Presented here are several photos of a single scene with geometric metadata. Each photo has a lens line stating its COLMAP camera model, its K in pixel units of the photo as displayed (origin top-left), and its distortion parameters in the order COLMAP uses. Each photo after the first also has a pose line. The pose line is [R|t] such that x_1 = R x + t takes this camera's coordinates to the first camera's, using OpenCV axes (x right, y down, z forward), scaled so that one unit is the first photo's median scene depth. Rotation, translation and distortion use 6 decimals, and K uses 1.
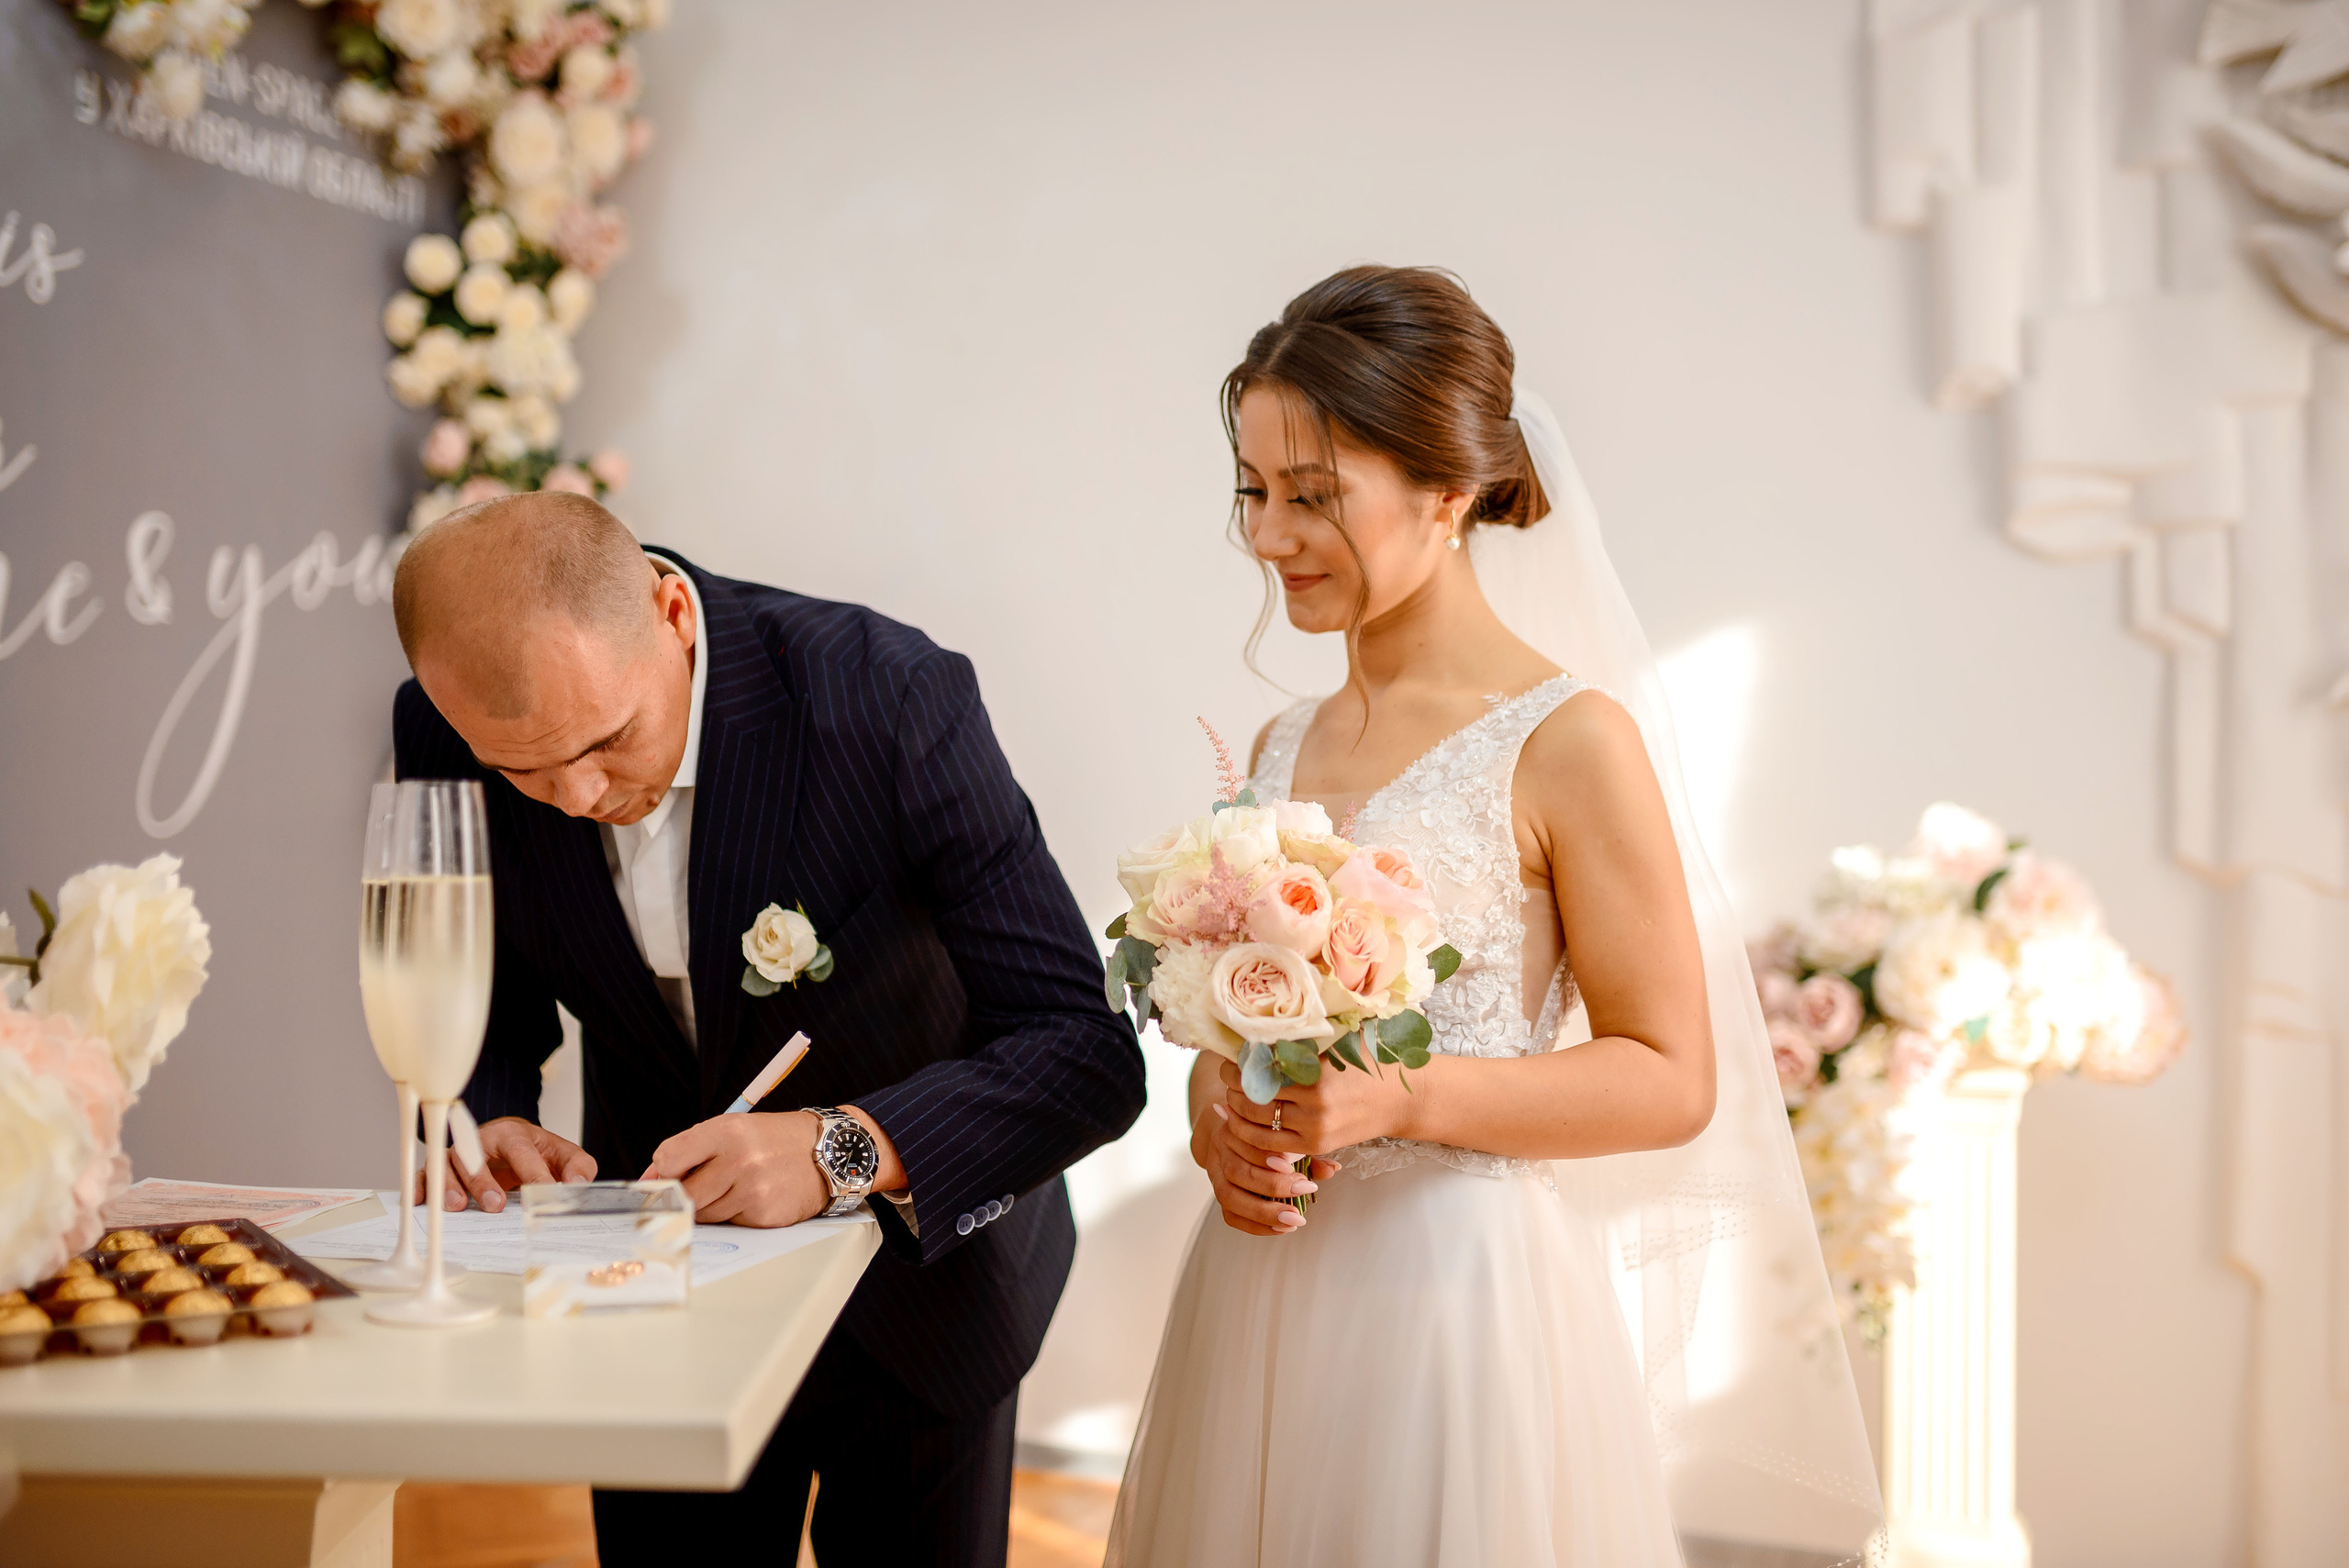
lens RADIAL K [[2322.8, 0, 1174.5], [0, 2322.8, 784.0], [0, 0, 1]] dist [-0.060701, 0.094507]
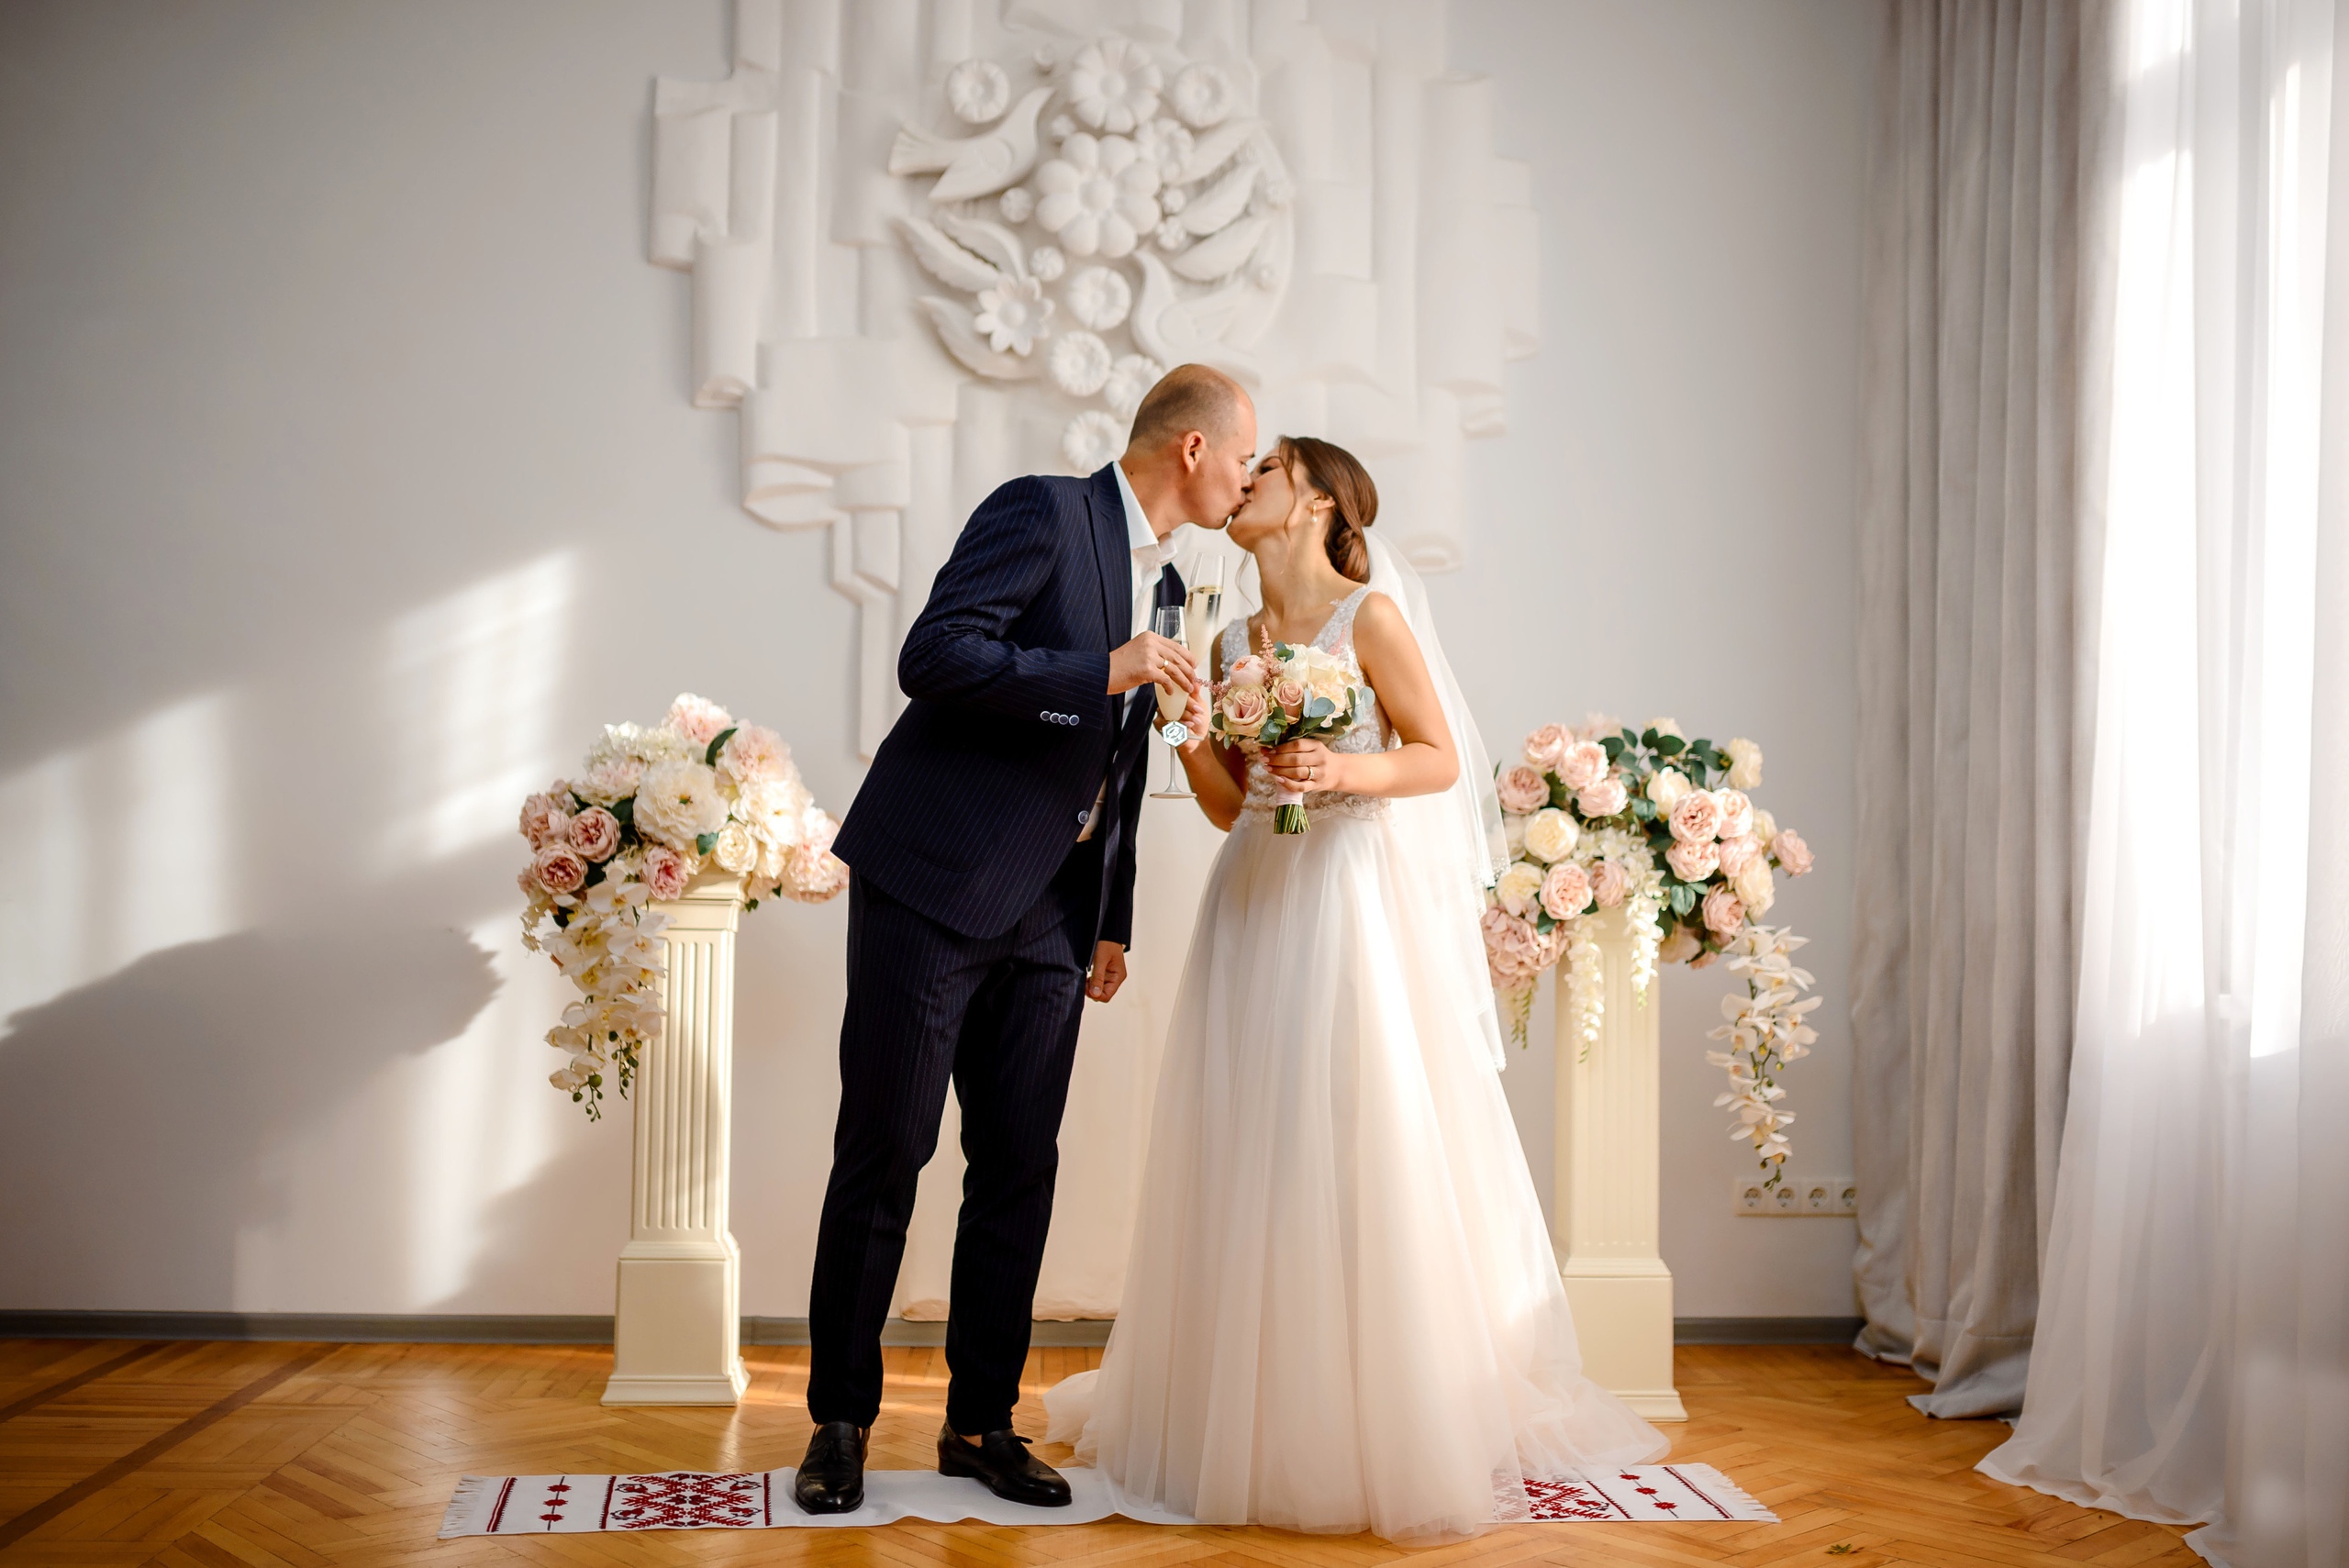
lens RADIAL K [[2322.8, 0, 1174.5], [0, 2322.8, 784.0], [0, 0, 1]] dist [-0.060701, 0.094507]
pose [[0.869762, 0.039376, 0.491898, -0.066808], [-0.013772, 0.998360, -0.055565, 0.121458], [-0.493279, 0.041554, 0.868878, -0.257165]]
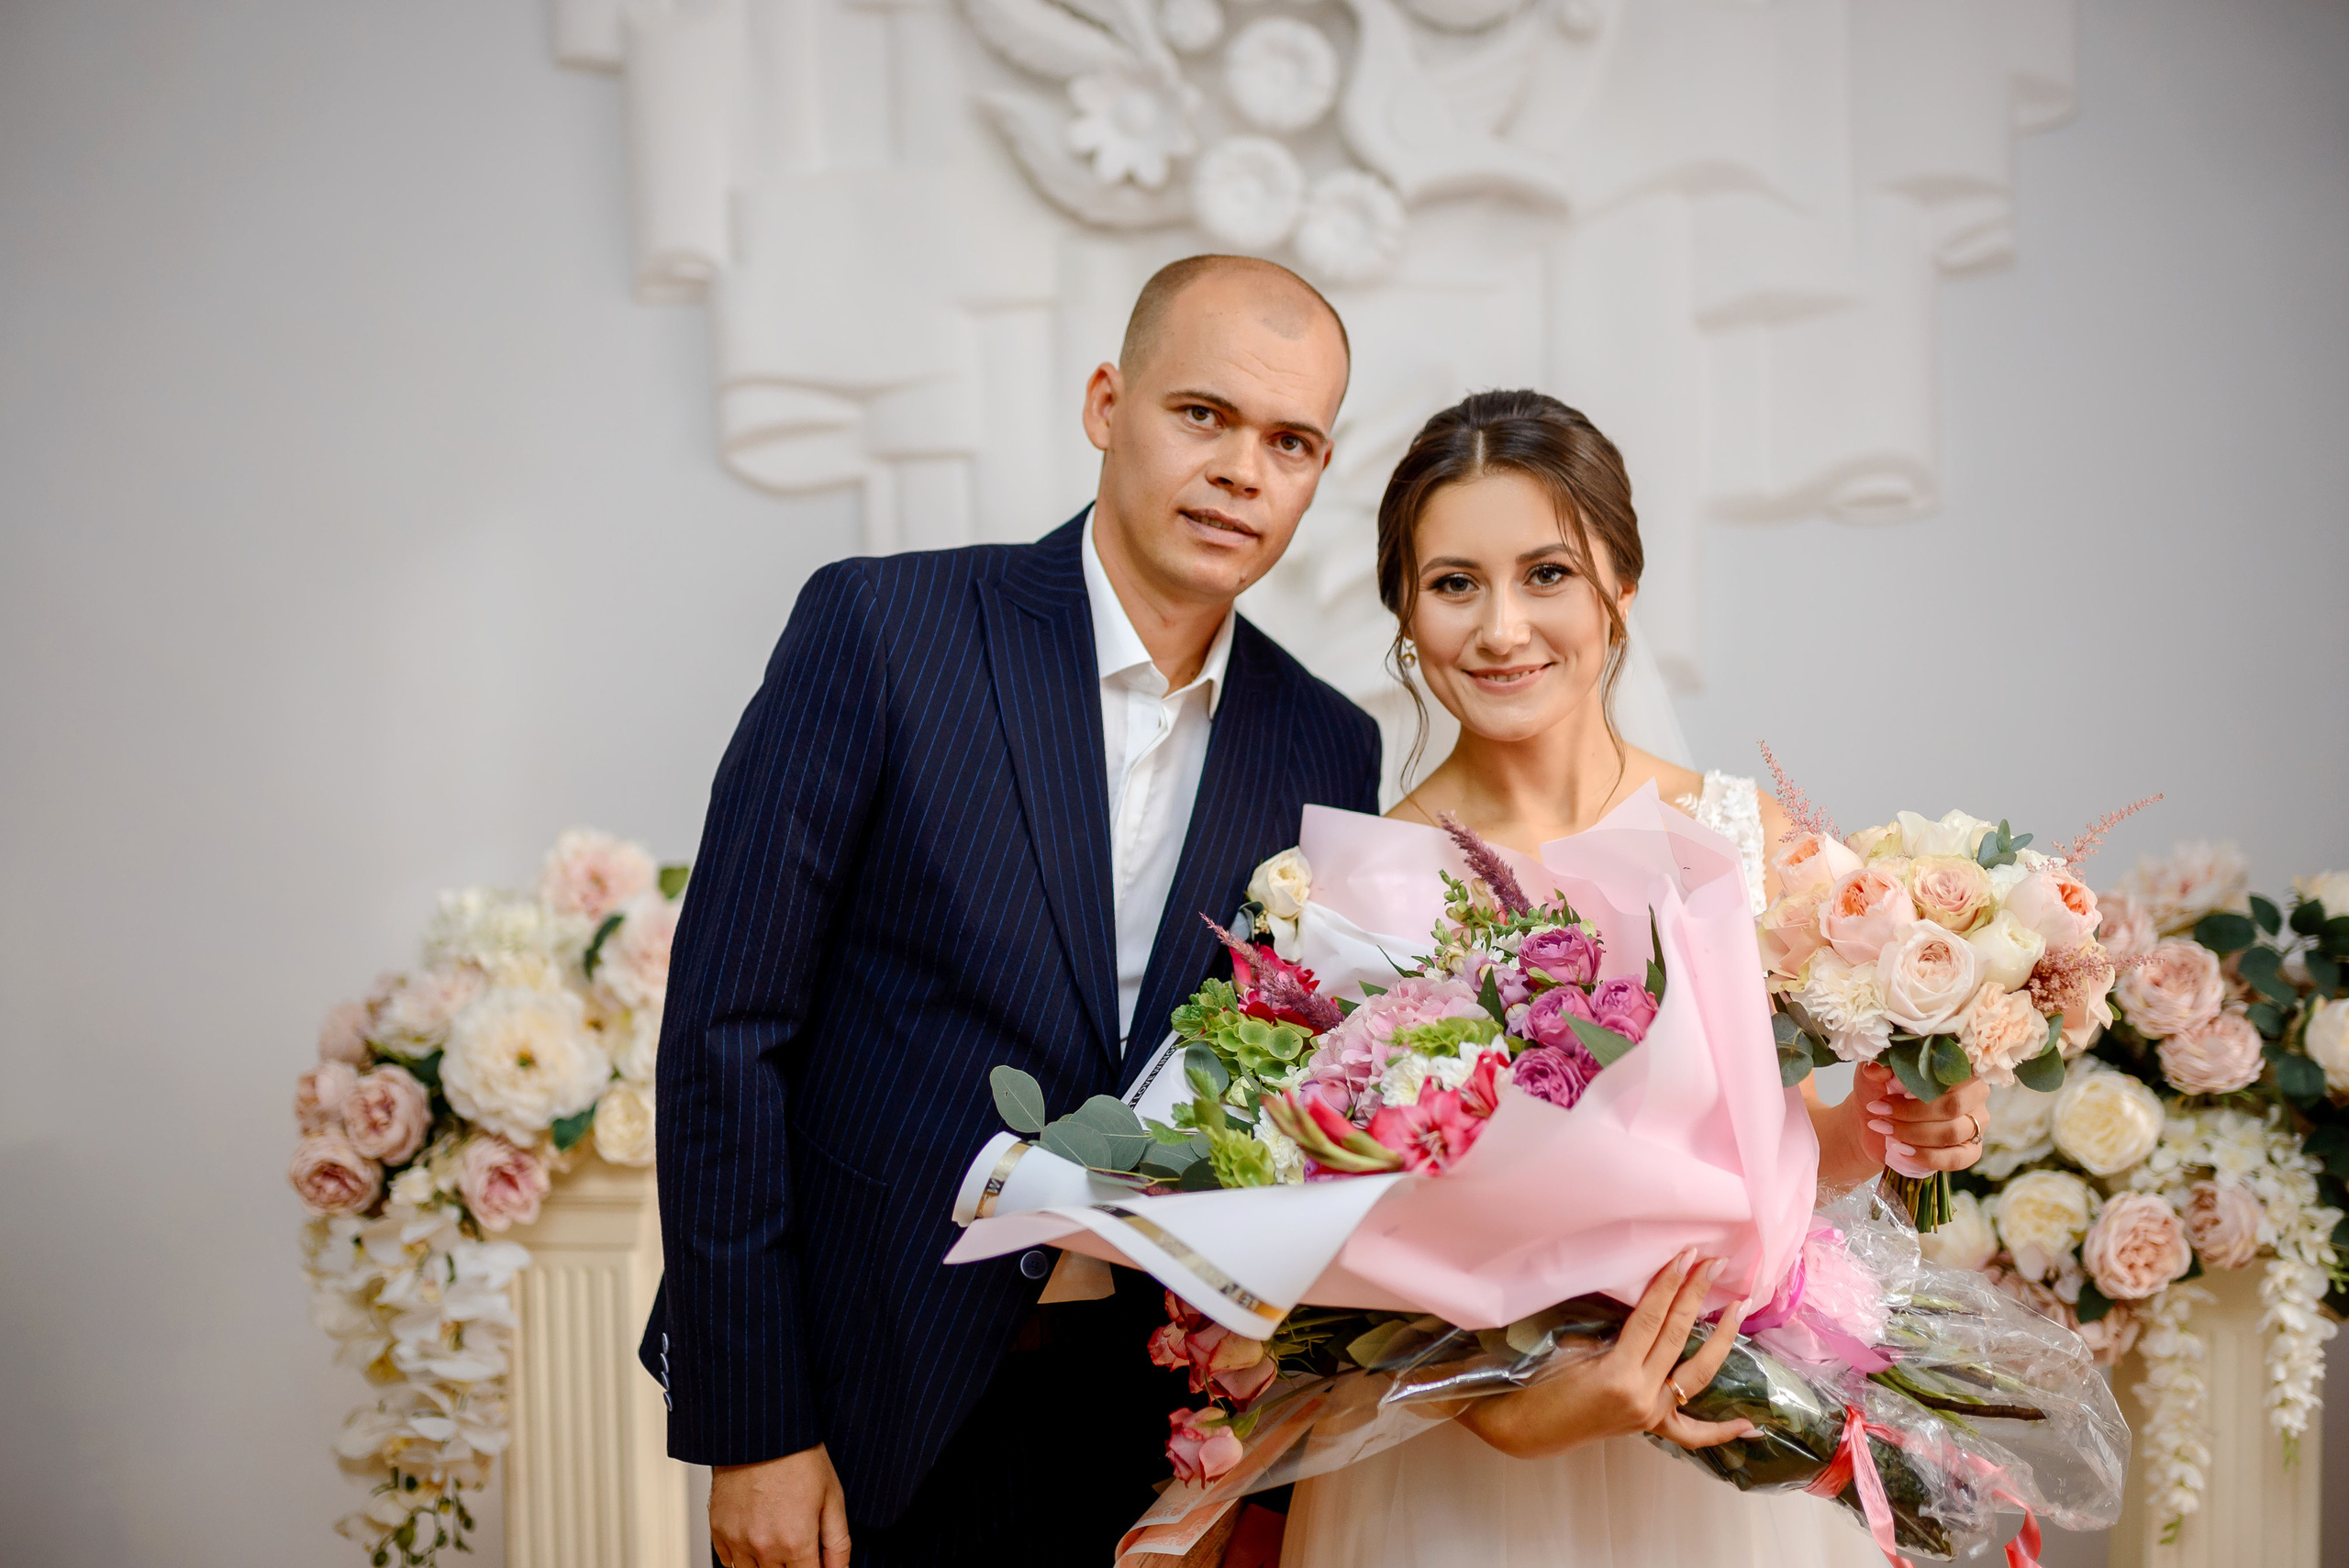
lens RADIAL K [[2530.7, 0, 1174.5], [0, 2530.7, 784.0], [0, 0, 1]] dist [-0.035549, 0.032907]
pose [[0.944444, -0.035229, 0.326780, 0.228052], [0.016588, 0.998081, 0.059657, -0.048328], [-0.328254, -0.050922, 0.943216, 0.123718]]
